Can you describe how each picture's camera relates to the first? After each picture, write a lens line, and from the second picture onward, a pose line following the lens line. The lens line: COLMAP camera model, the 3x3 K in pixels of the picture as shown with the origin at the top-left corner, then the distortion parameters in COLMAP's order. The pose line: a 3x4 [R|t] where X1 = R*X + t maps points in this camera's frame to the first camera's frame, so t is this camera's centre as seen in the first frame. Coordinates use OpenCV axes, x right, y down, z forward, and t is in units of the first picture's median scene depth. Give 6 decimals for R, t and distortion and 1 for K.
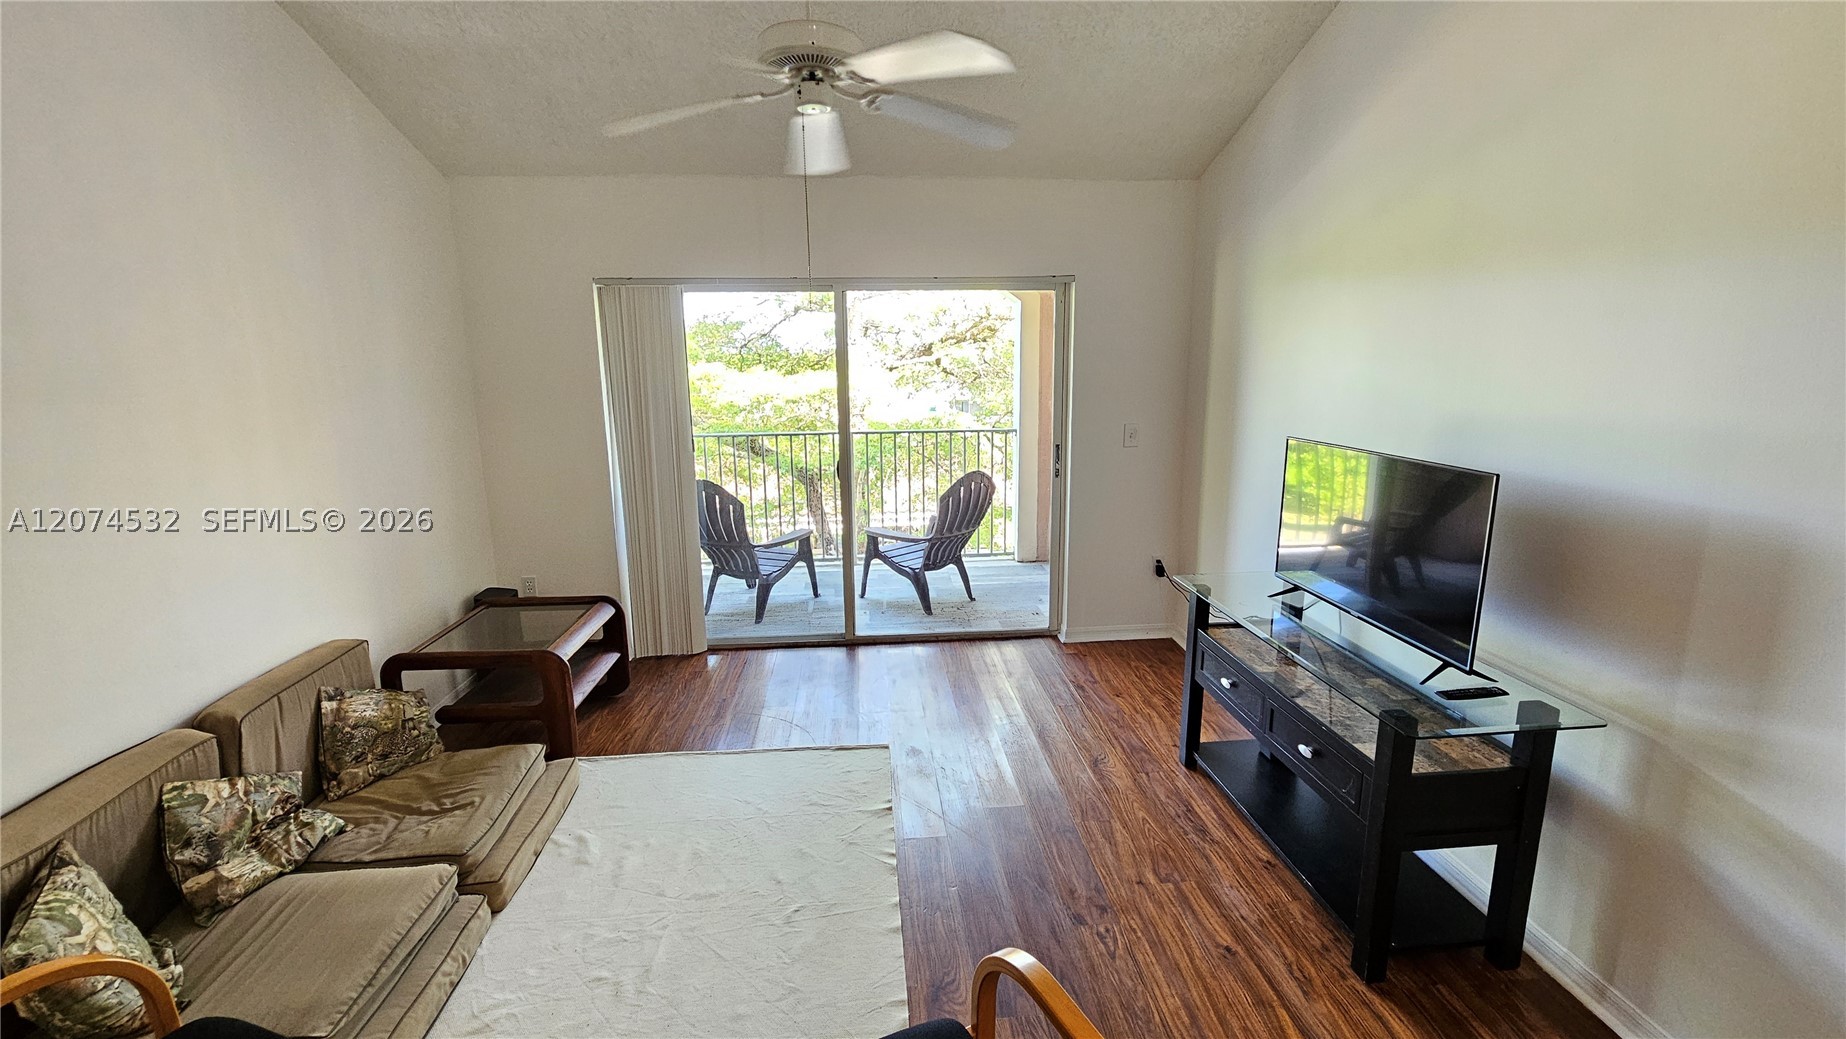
lens RADIAL K [[753.4, 0, 922.9], [0, 753.4, 518.5], [0, 0, 1]] dist [0.001010, -0.000706]
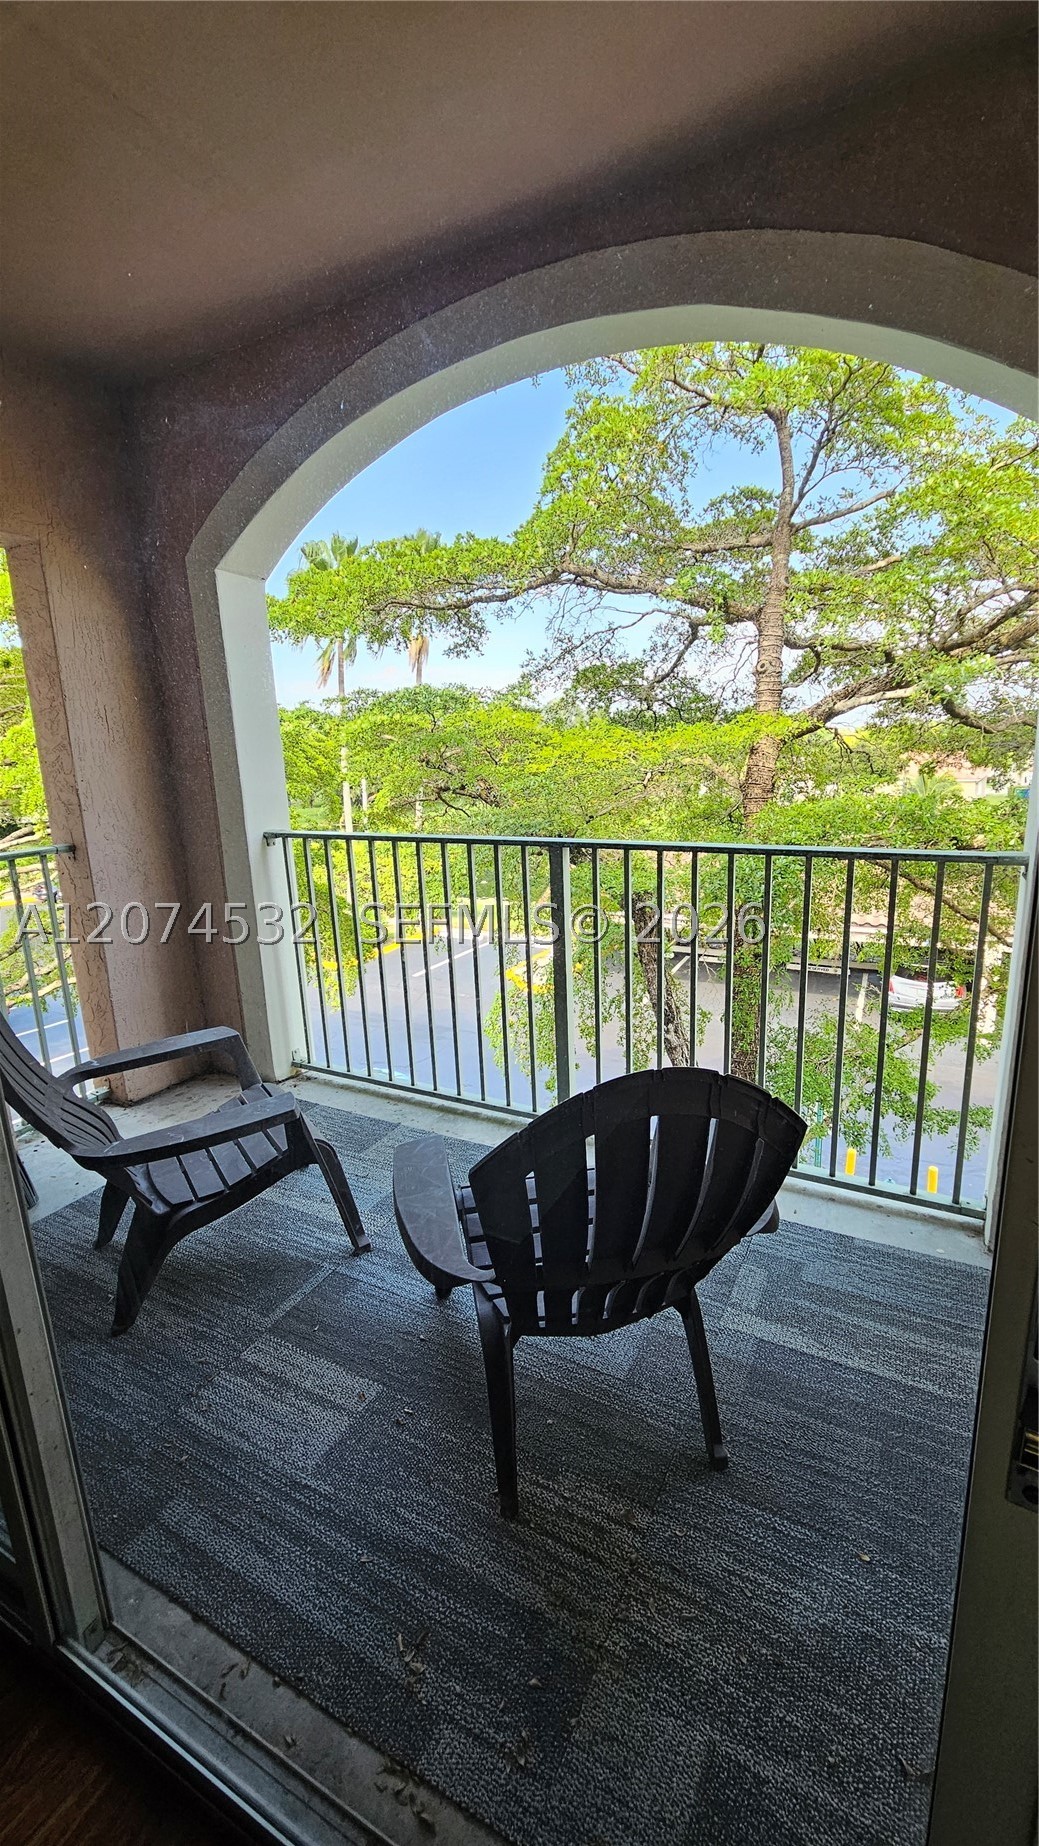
lens RADIAL K [[753.4, 0, 520.4], [0, 753.4, 926.2], [0, 0, 1]] dist [0.001010, -0.000706]
pose [[0.841326, 0.107578, -0.529714, 0.133190], [-0.087939, 0.994180, 0.062234, -0.105491], [0.533326, -0.005777, 0.845890, 0.723670]]
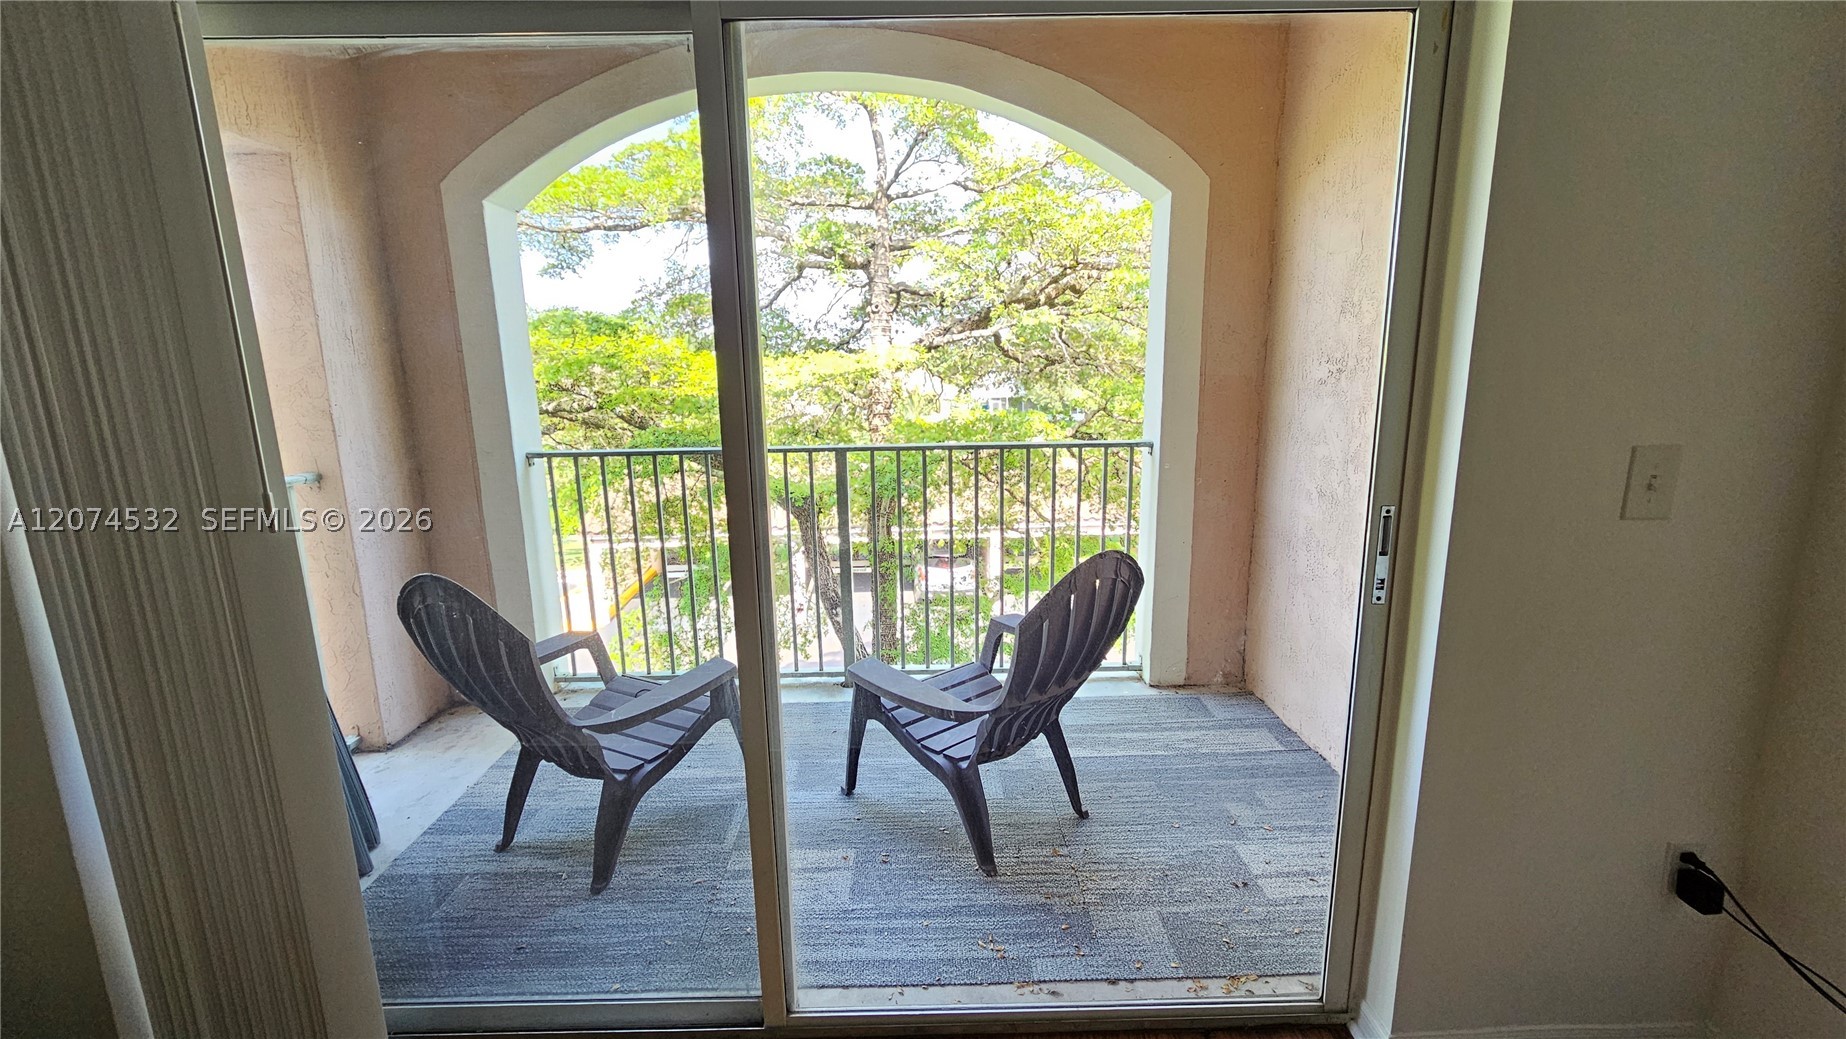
lens RADIAL K [[753.4, 0, 912.2], [0, 753.4, 510.5], [0, 0, 1]] dist [0.001010, -0.000706]
pose [[0.996755, 0.008354, -0.080060, -0.002578], [-0.008967, 0.999933, -0.007305, -0.075332], [0.079994, 0.008000, 0.996763, 0.531380]]
